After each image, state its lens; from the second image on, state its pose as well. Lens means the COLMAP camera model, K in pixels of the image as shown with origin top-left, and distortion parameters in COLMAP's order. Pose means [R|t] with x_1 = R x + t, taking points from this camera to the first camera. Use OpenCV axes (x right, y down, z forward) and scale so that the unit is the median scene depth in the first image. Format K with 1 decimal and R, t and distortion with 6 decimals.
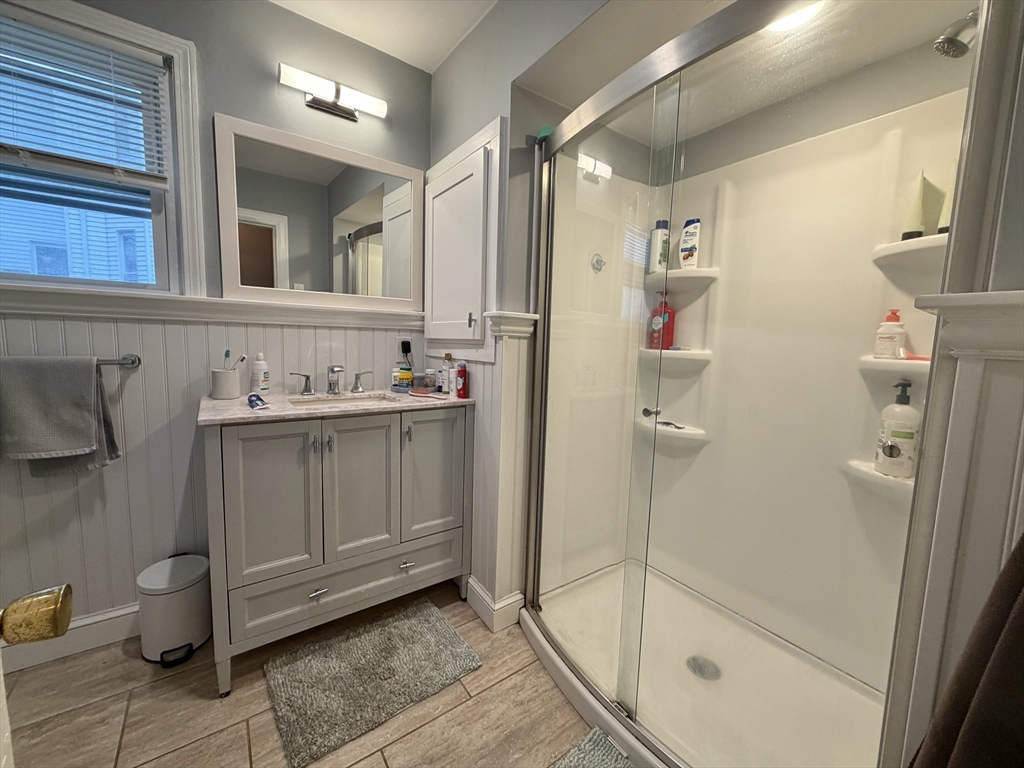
lens RADIAL K [[406.5, 0, 508.7], [0, 406.5, 384.0], [0, 0, 1]] dist [-0.001335, -0.000205]
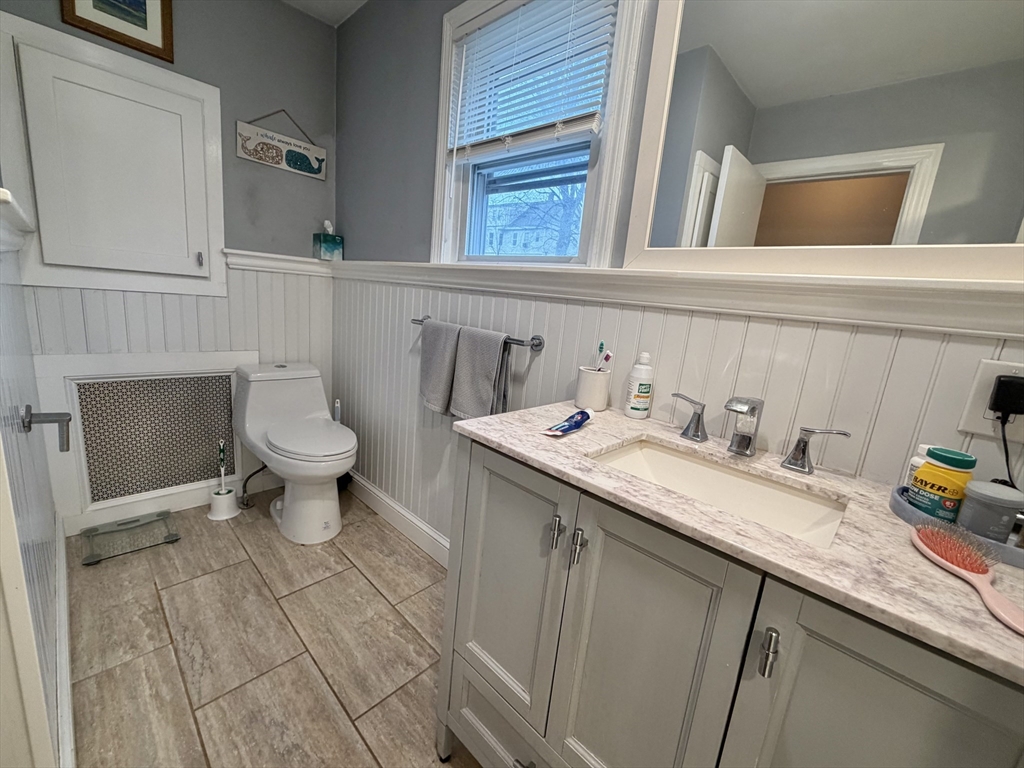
lens RADIAL K [[427.6, 0, 509.0], [0, 427.6, 384.9], [0, 0, 1]] dist [-0.000399, 0.000006]
pose [[0.174542, 0.193804, -0.965389, 0.008770], [-0.191149, 0.968456, 0.159860, -0.099346], [0.965918, 0.156631, 0.206082, 0.702760]]
